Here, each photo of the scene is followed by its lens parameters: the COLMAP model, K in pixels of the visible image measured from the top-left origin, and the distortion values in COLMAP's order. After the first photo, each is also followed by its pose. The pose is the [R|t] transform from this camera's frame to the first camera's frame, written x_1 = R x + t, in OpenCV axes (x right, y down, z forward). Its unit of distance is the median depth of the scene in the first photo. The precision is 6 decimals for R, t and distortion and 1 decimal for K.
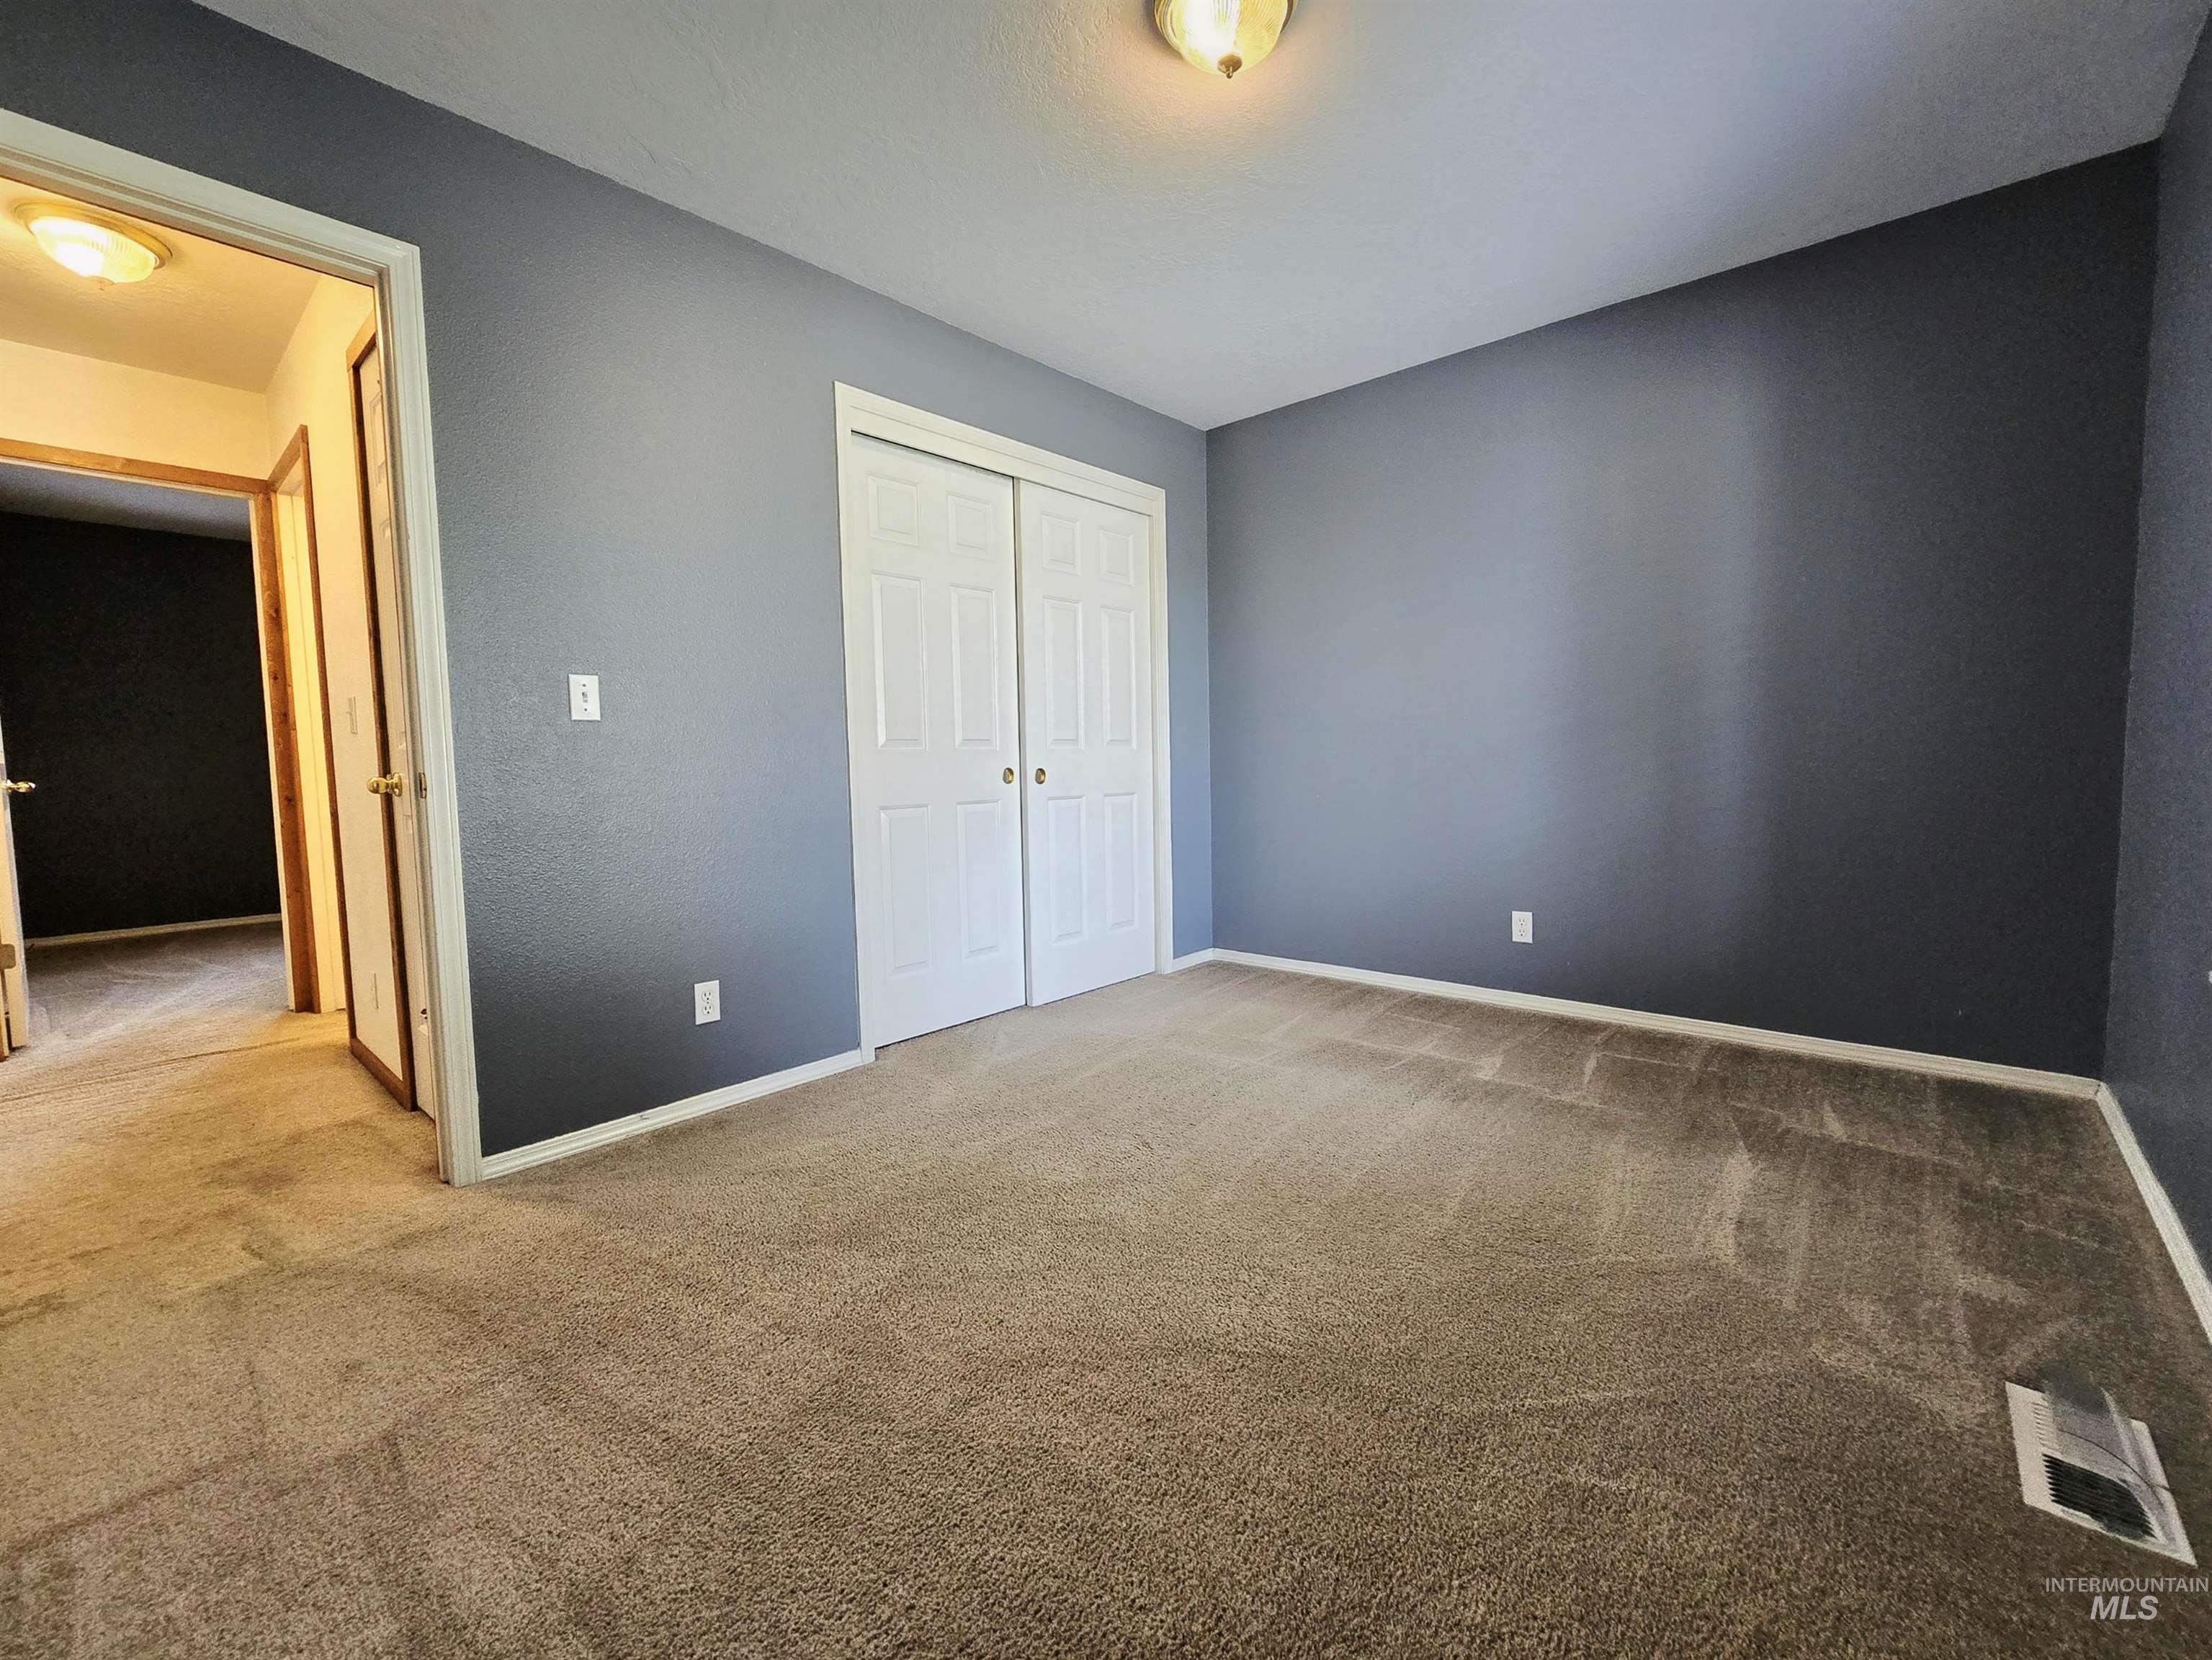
lens RADIAL K [[903.5, 0, 1100.8], [0, 903.5, 824.8], [0, 0, 1]] dist [-0.002758, 0.000157]
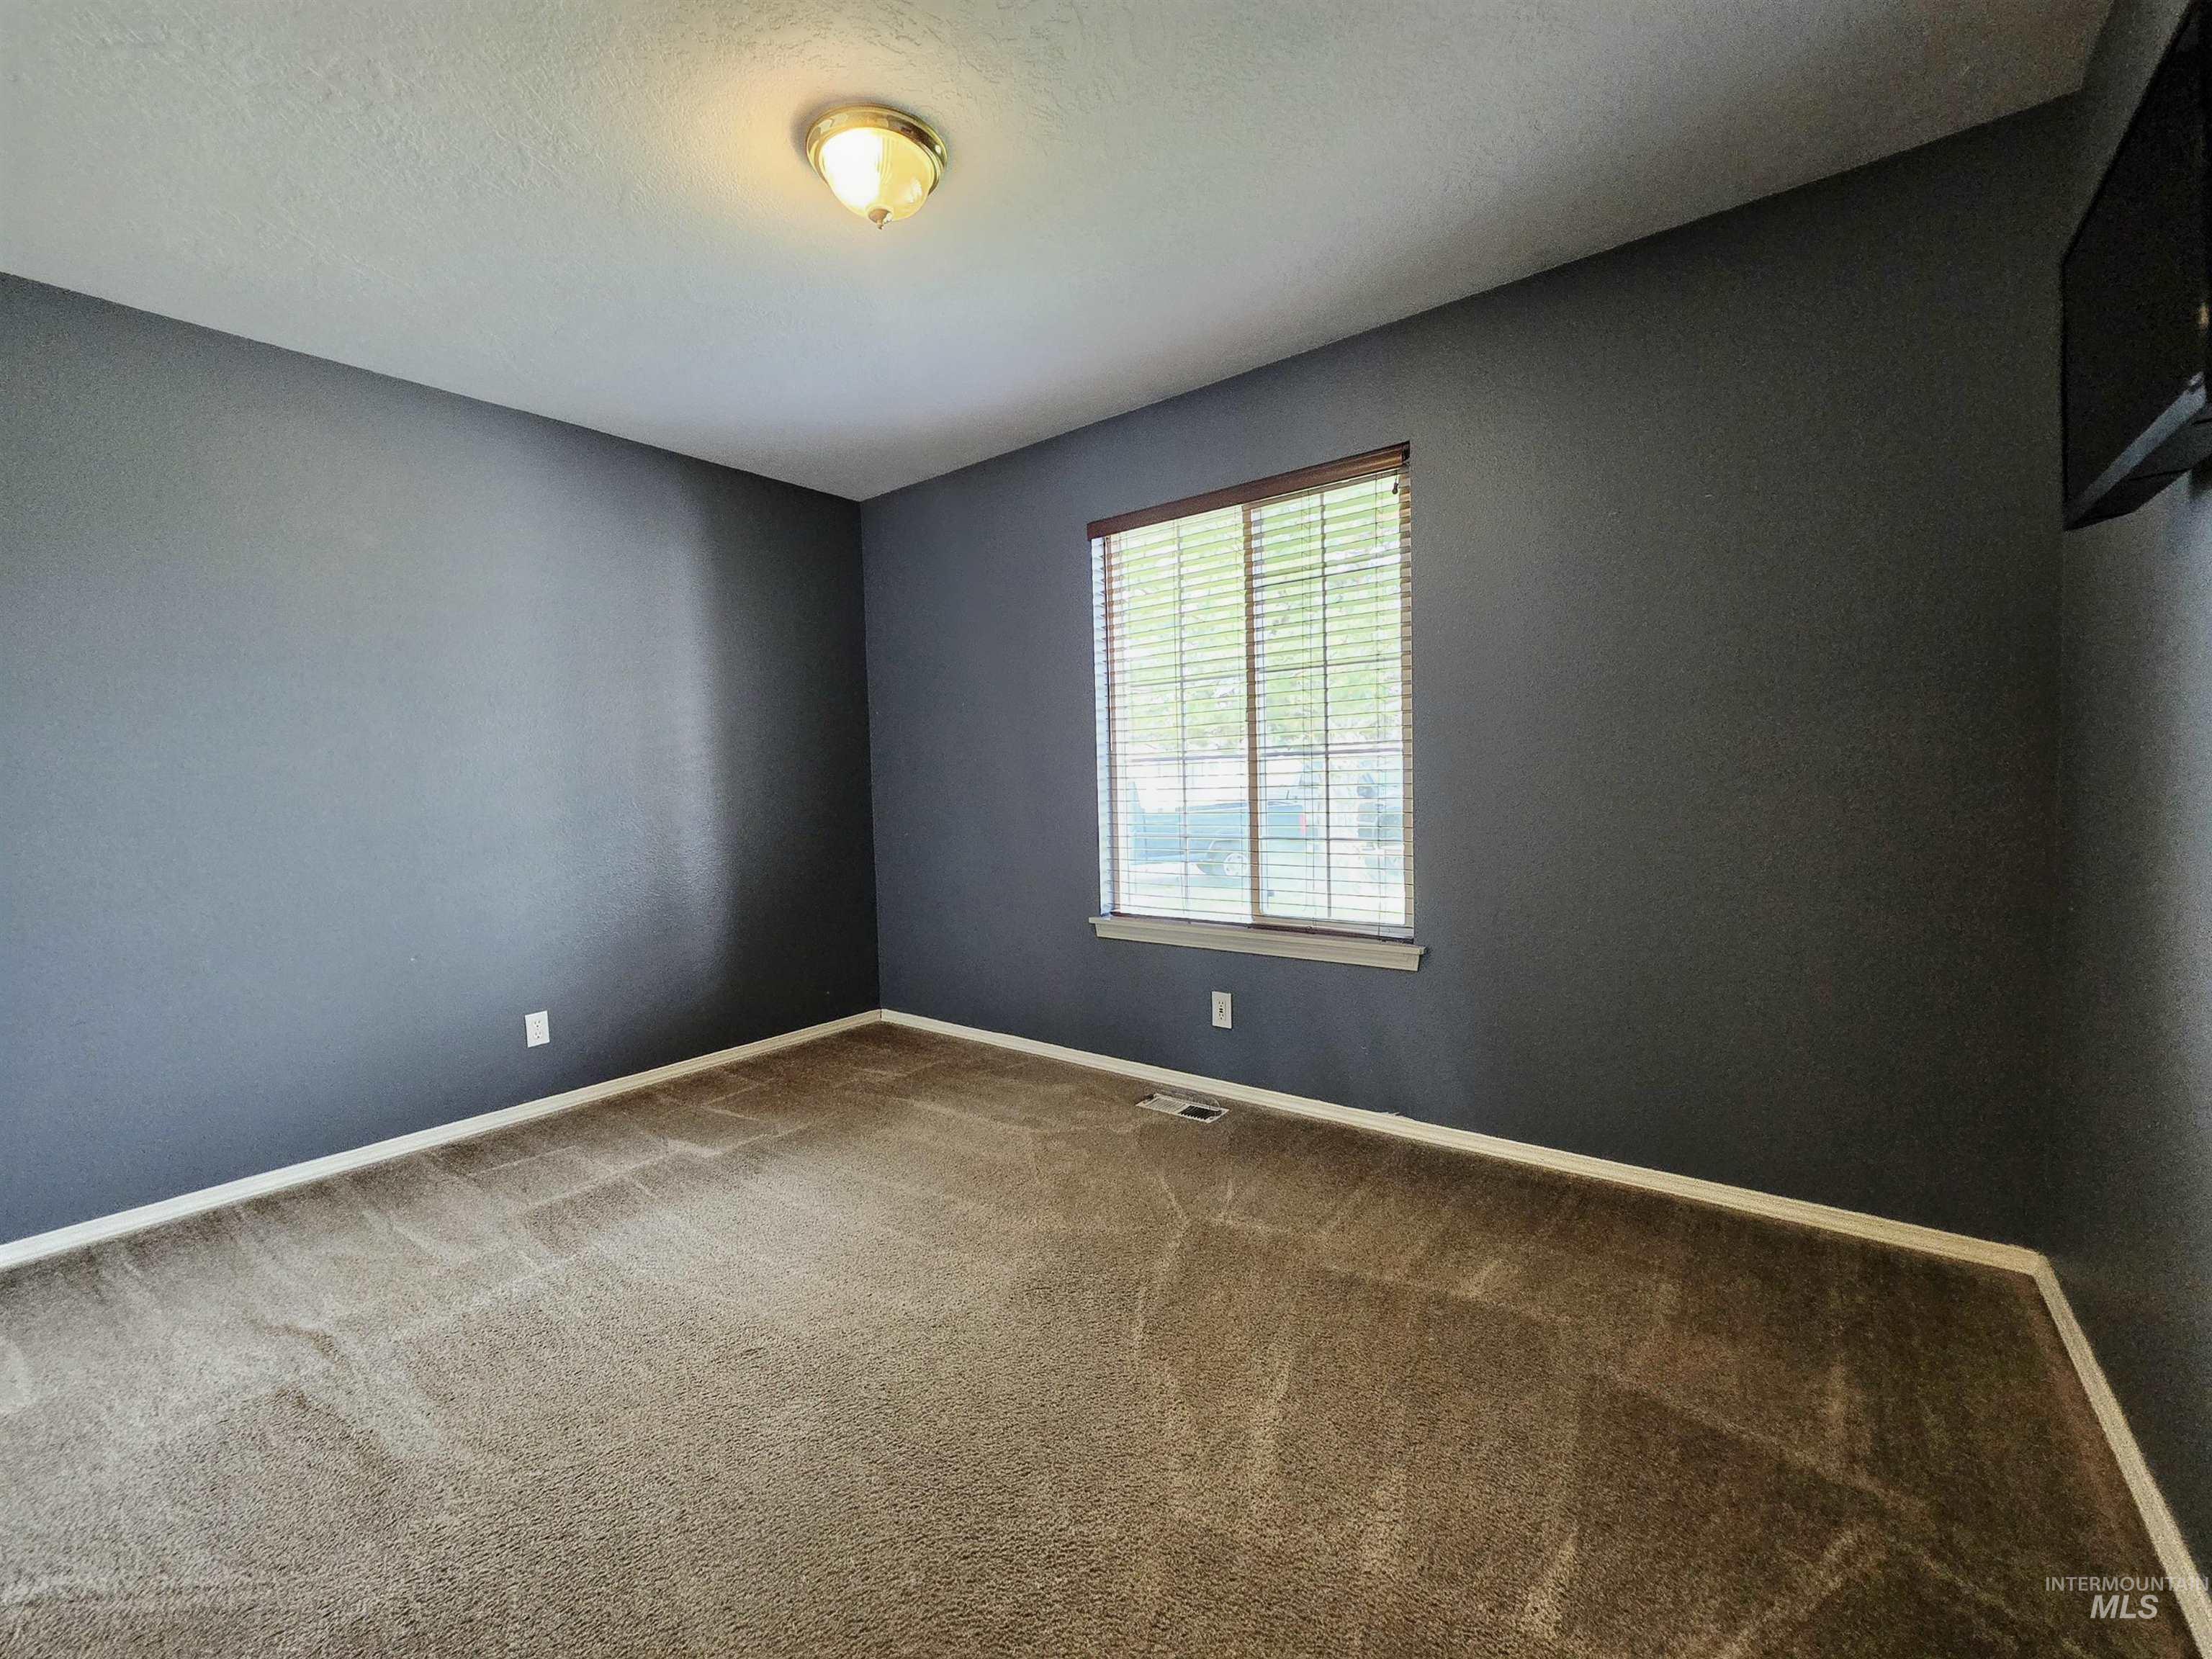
lens RADIAL K [[903.4, 0, 1098.7], [0, 903.4, 821.1], [0, 0, 1]] dist [-0.002758, 0.000157]
pose [[-0.053184, -0.035304, 0.997960, -0.651928], [0.097402, 0.994426, 0.040370, -0.110404], [-0.993823, 0.099350, -0.049449, 0.563923]]
